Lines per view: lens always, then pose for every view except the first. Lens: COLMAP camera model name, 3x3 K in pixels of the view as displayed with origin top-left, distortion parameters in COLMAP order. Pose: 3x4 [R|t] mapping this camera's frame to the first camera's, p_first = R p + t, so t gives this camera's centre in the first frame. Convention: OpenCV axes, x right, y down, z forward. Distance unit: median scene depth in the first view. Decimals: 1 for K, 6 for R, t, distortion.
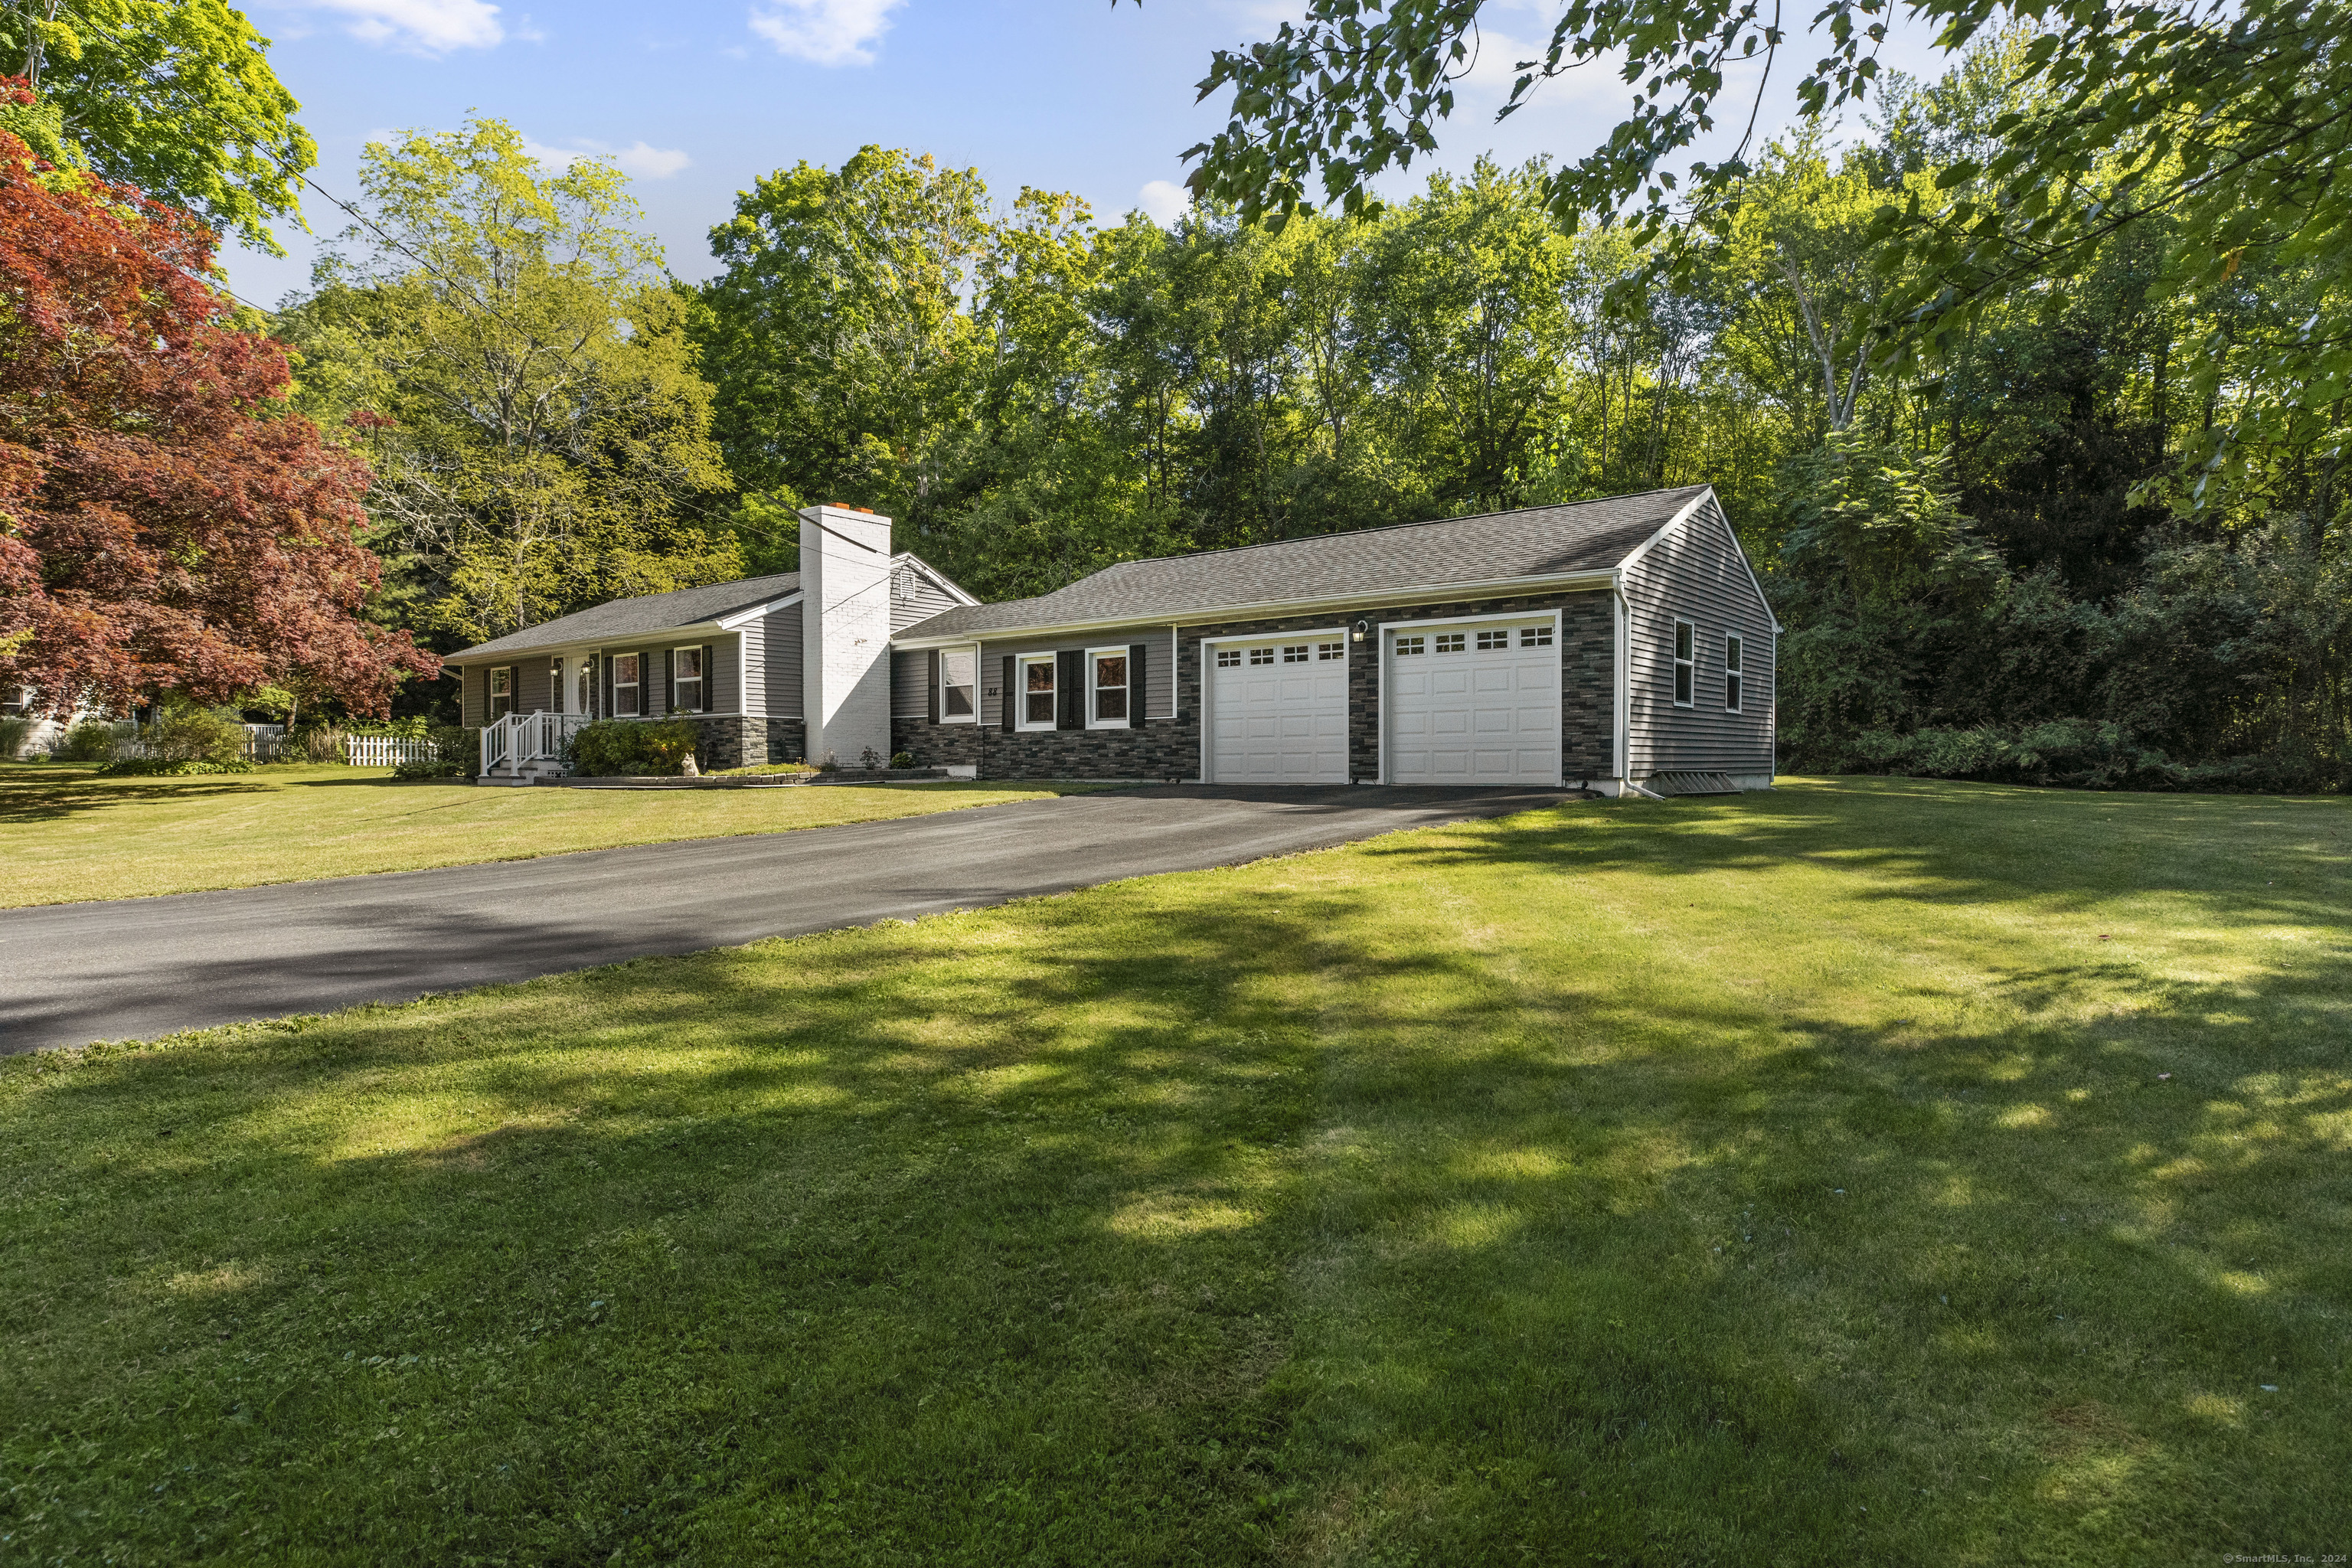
lens RADIAL K [[1279.8, 0, 1173.8], [0, 1279.8, 768.7], [0, 0, 1]] dist [-0.000873, 0.000283]
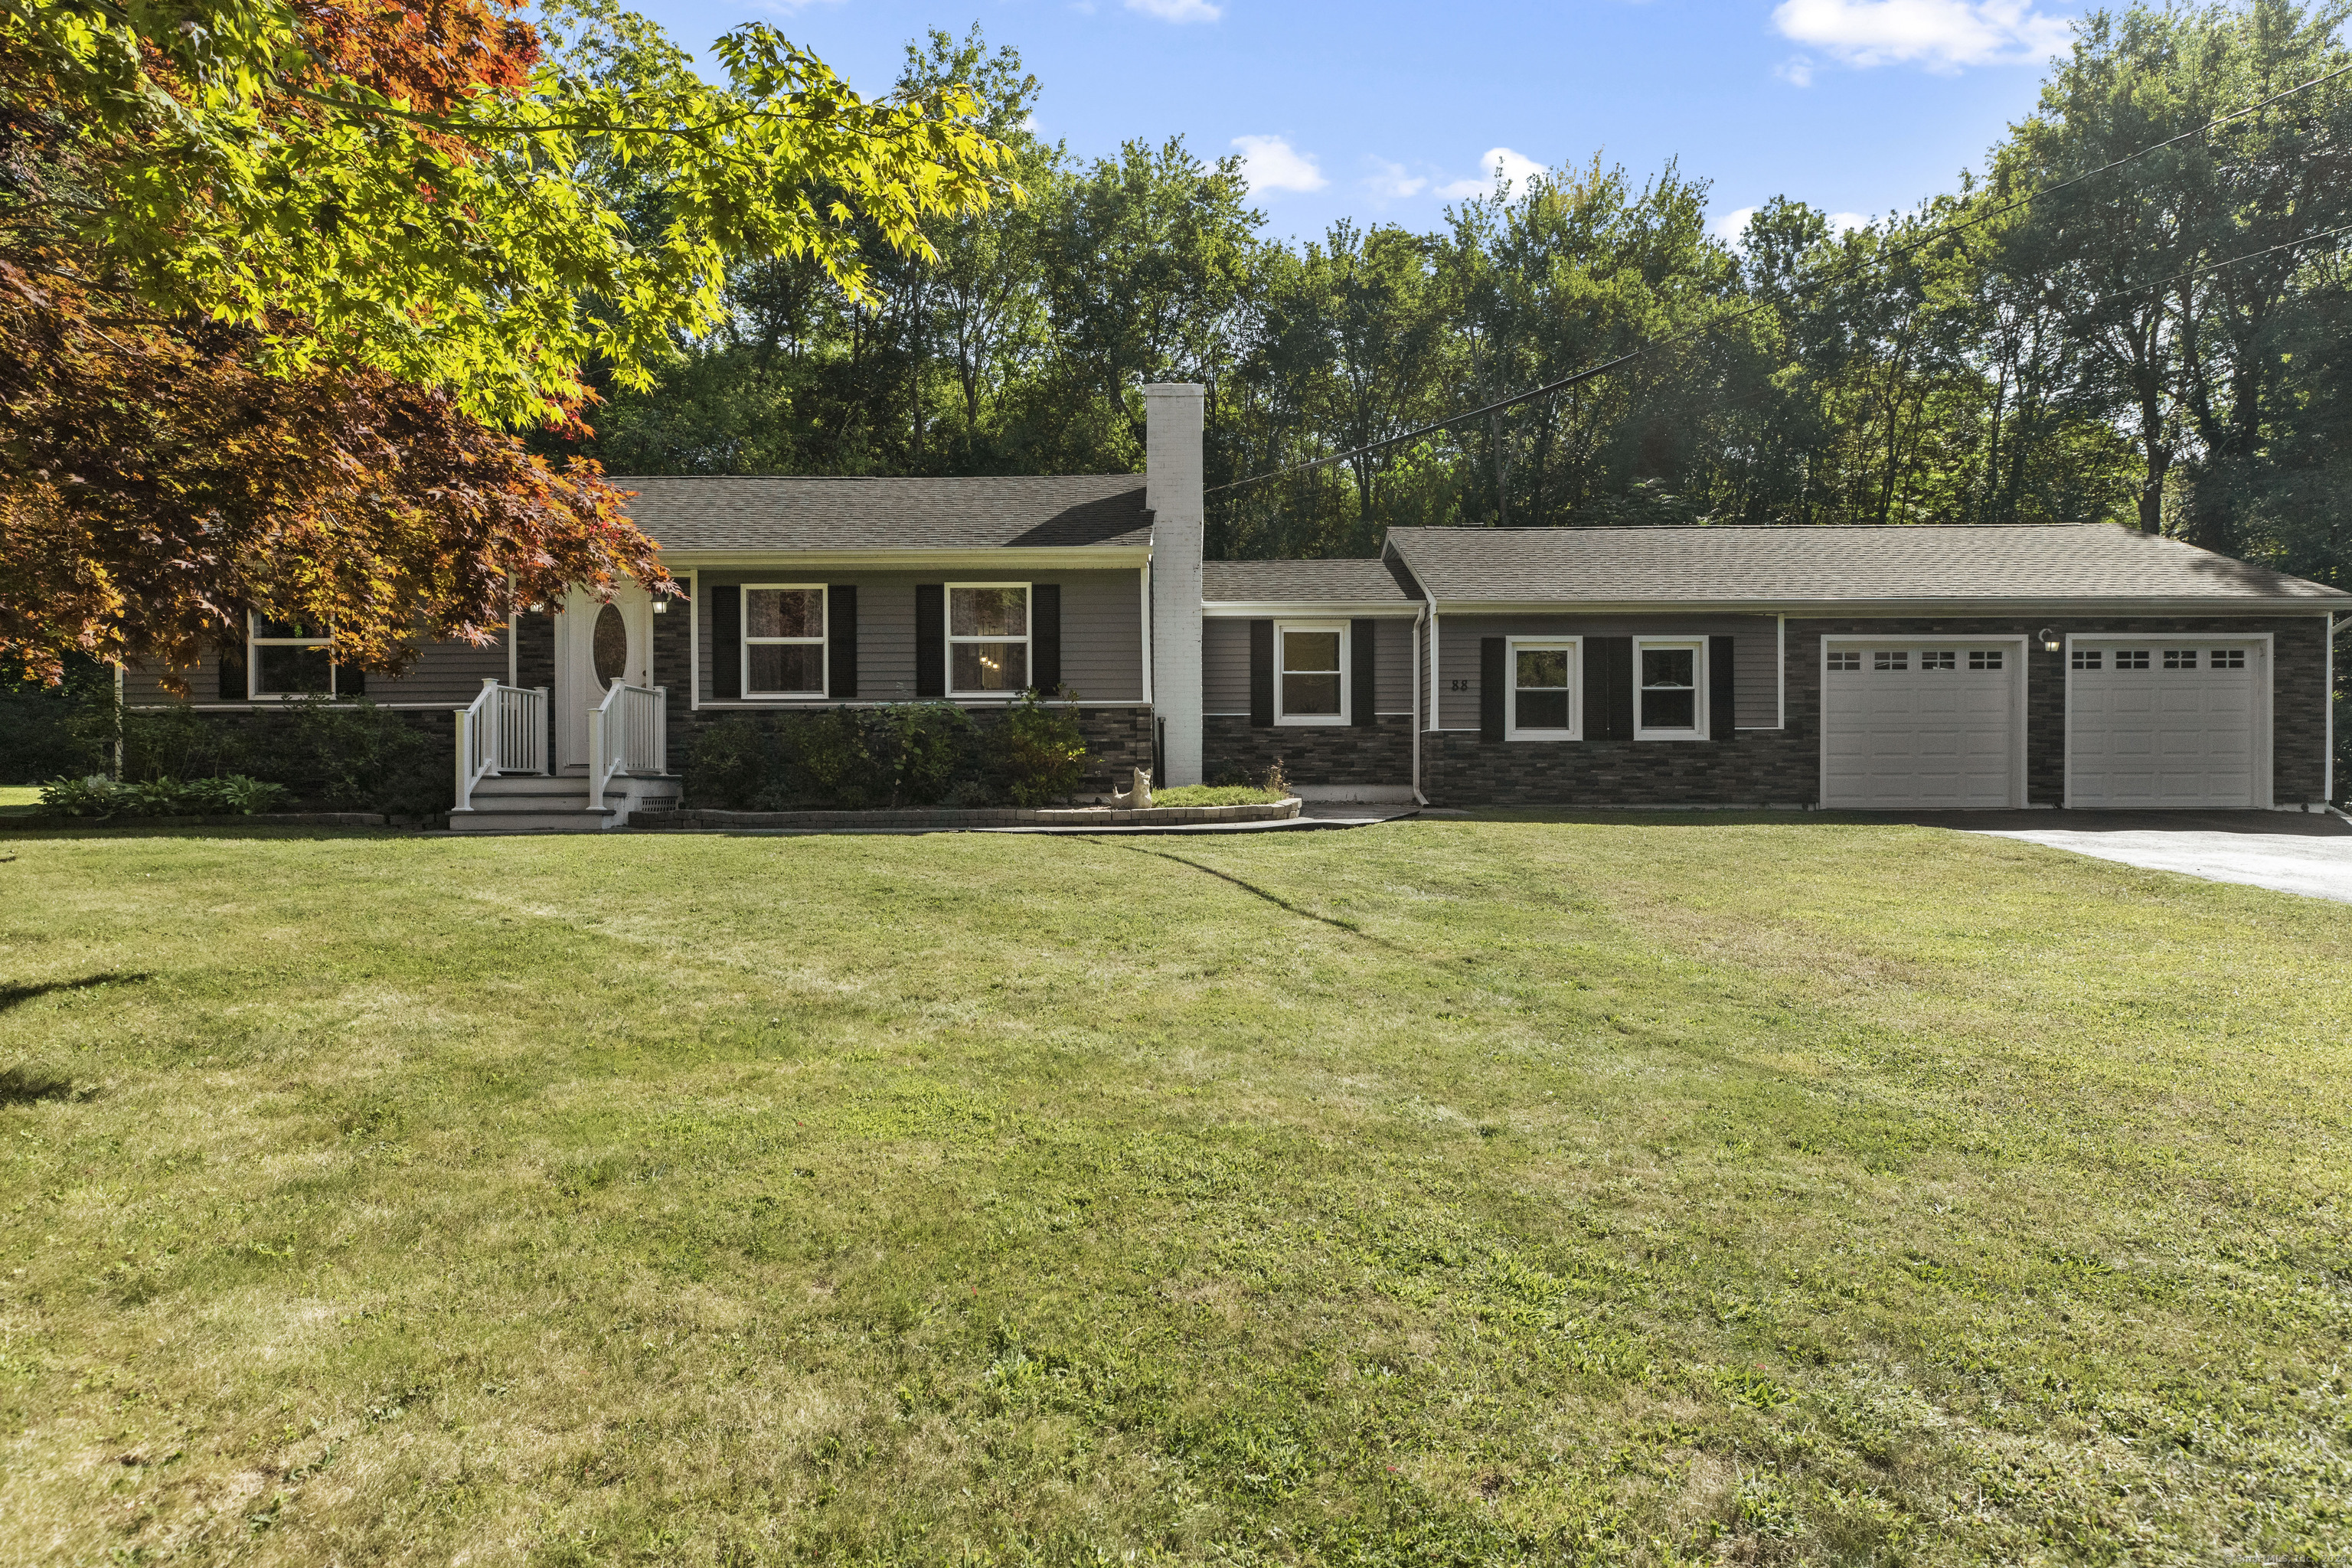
lens RADIAL K [[1279.8, 0, 1173.8], [0, 1279.8, 768.7], [0, 0, 1]] dist [-0.000873, 0.000283]
pose [[0.791351, 0.004212, 0.611347, -0.776663], [-0.000145, 0.999978, -0.006702, -0.008666], [-0.611362, 0.005215, 0.791334, 0.569293]]
